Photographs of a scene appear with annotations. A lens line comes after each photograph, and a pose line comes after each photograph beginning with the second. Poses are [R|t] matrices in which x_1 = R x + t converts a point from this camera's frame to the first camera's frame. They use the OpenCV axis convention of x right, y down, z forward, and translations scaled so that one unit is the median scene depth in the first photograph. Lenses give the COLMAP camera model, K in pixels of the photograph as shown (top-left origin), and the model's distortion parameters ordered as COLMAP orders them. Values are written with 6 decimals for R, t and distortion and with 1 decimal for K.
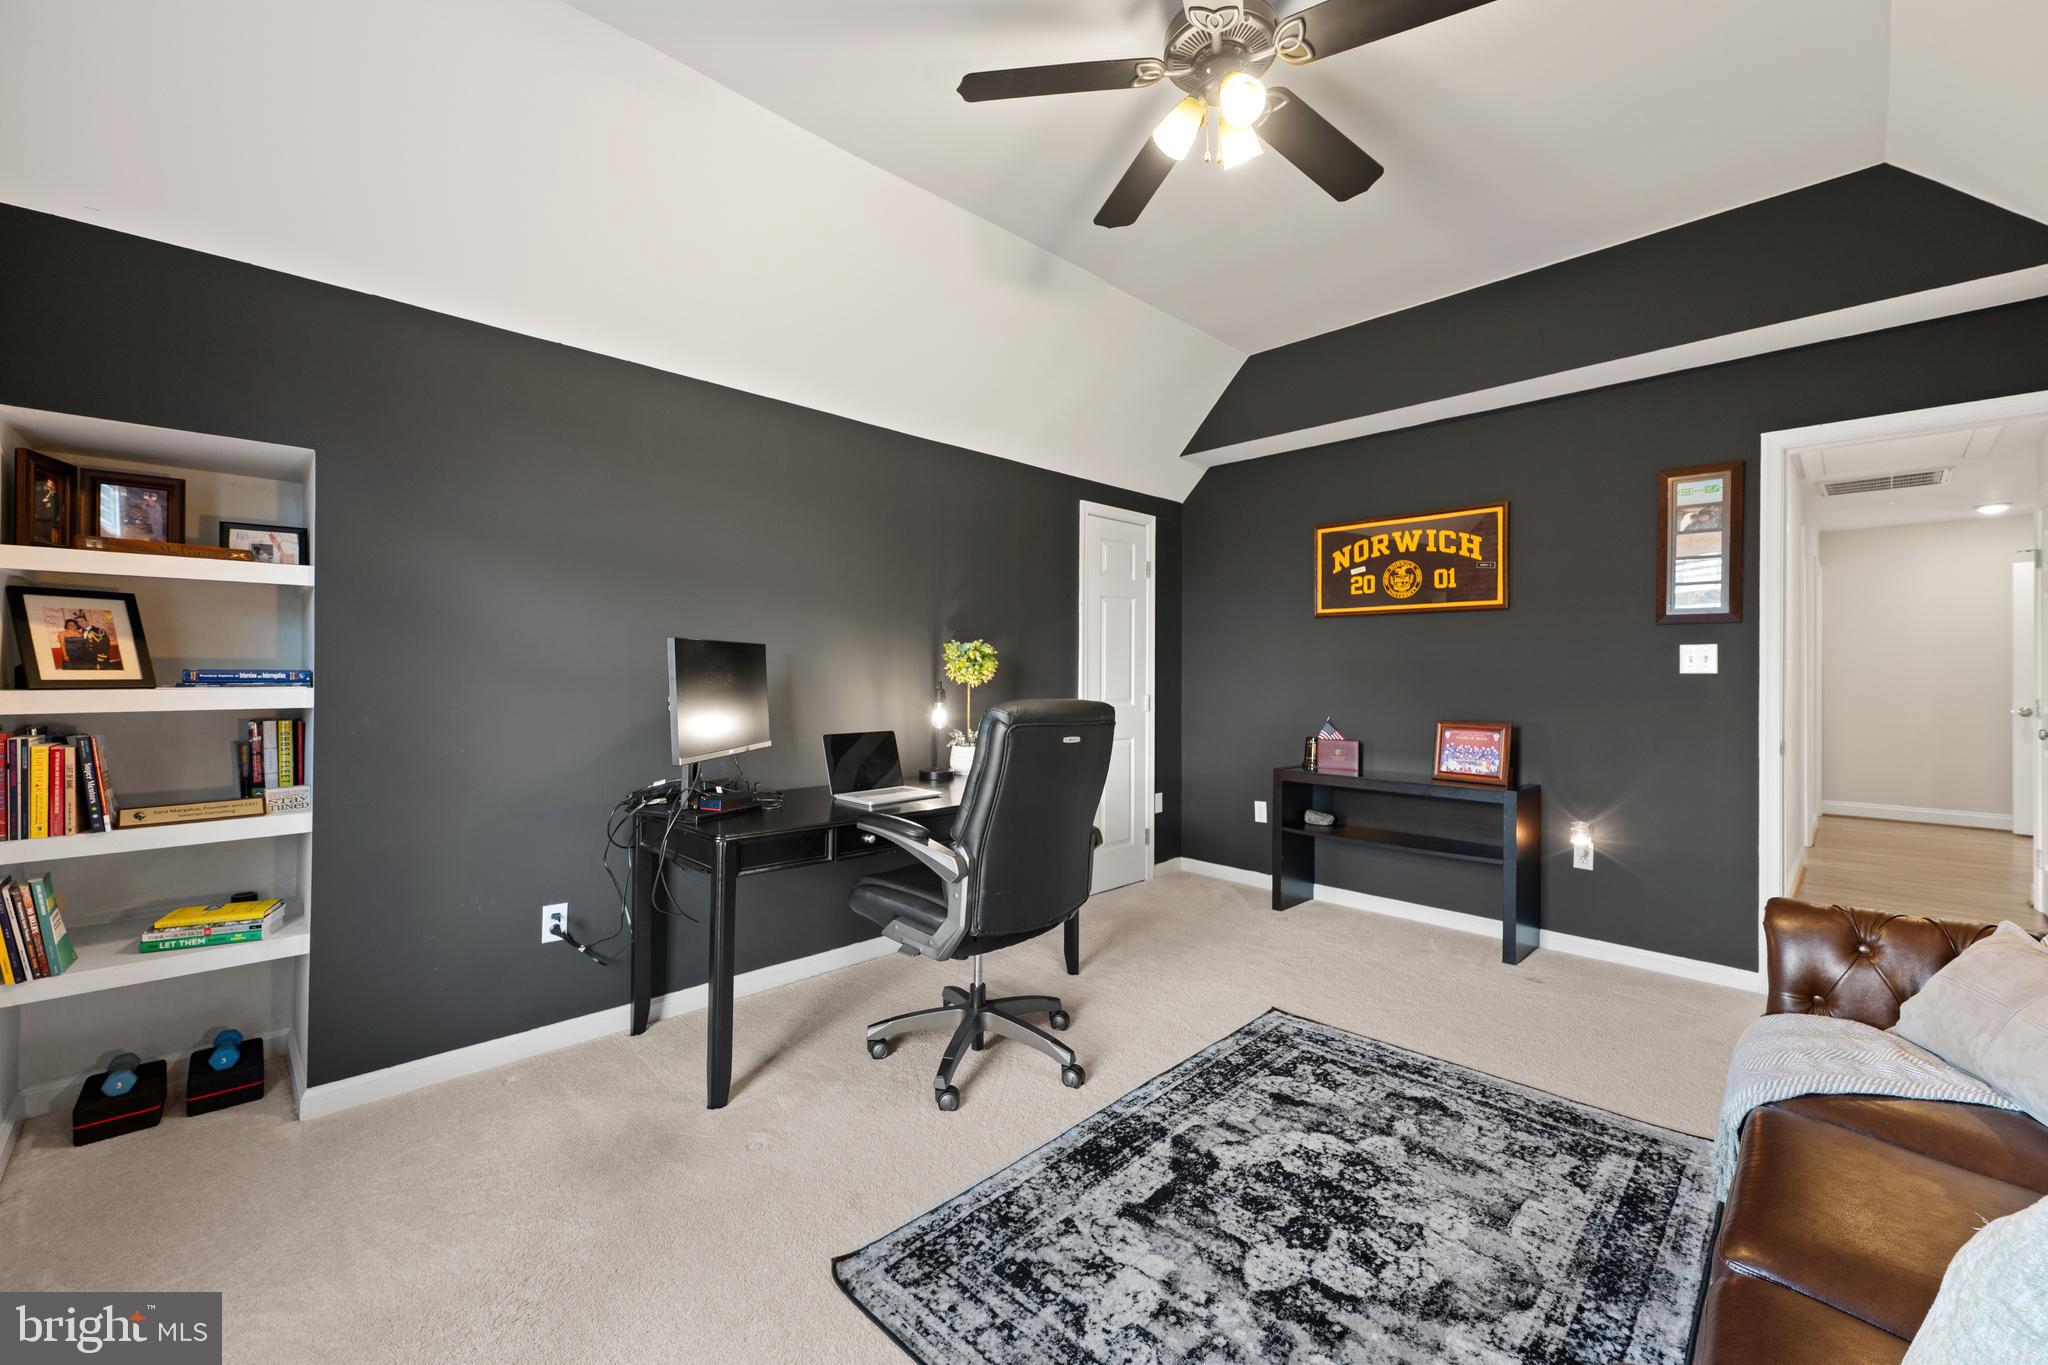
lens RADIAL K [[820.6, 0, 1024.0], [0, 820.6, 682.5], [0, 0, 1]] dist [0.002022, 0.000006]
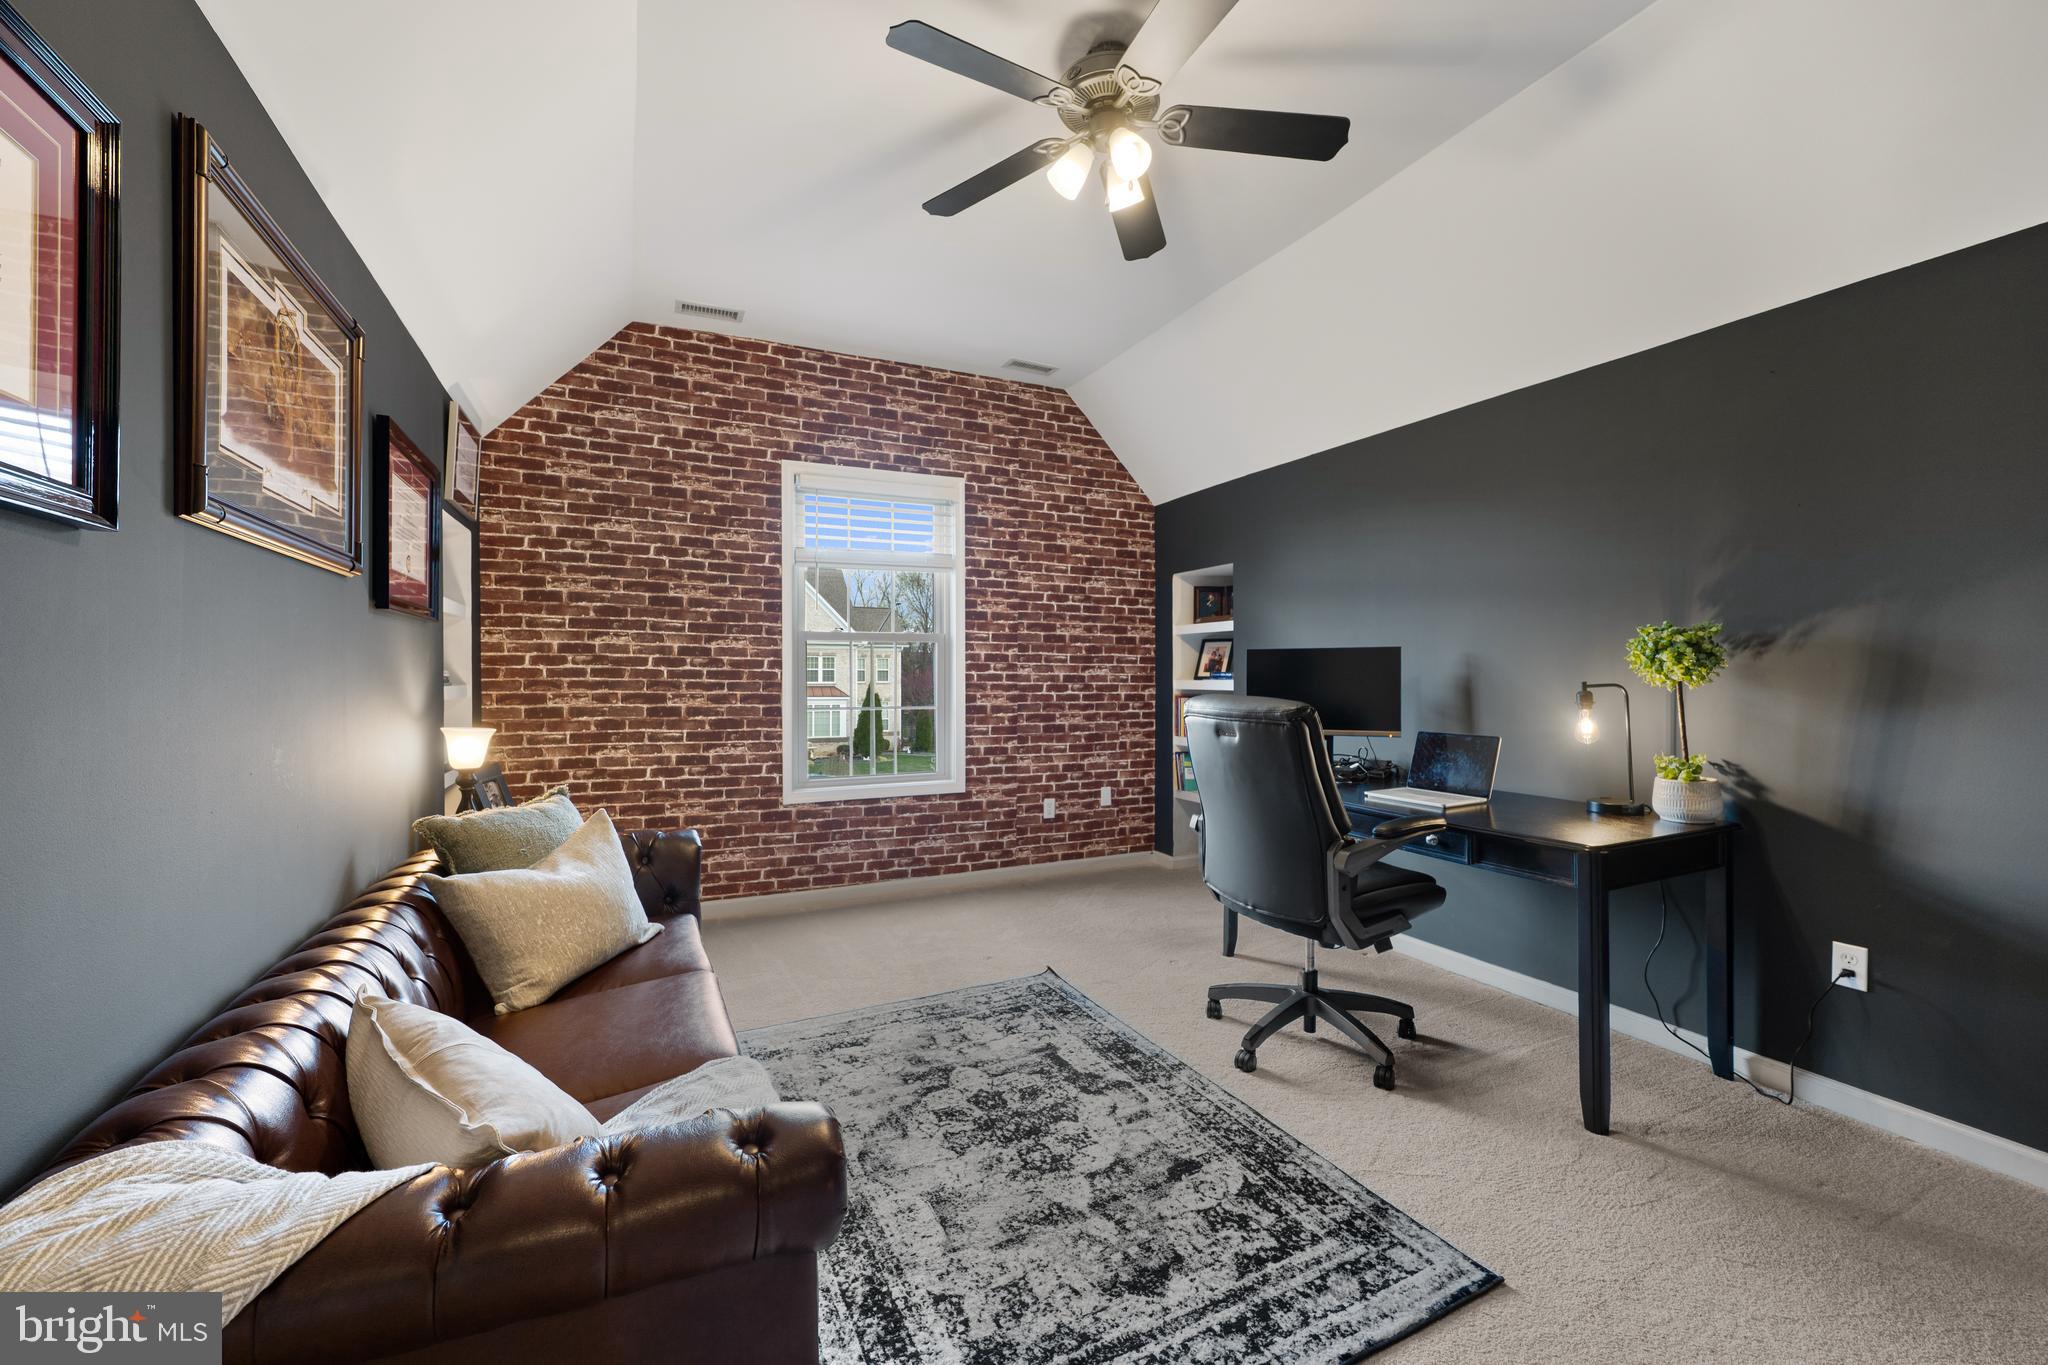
lens RADIAL K [[820.6, 0, 1024.0], [0, 820.6, 682.5], [0, 0, 1]] dist [0.002022, 0.000006]
pose [[-0.318743, 0.007412, -0.947812, 1.337603], [-0.010389, 0.999882, 0.011313, -0.006342], [0.947784, 0.013453, -0.318628, 1.256988]]
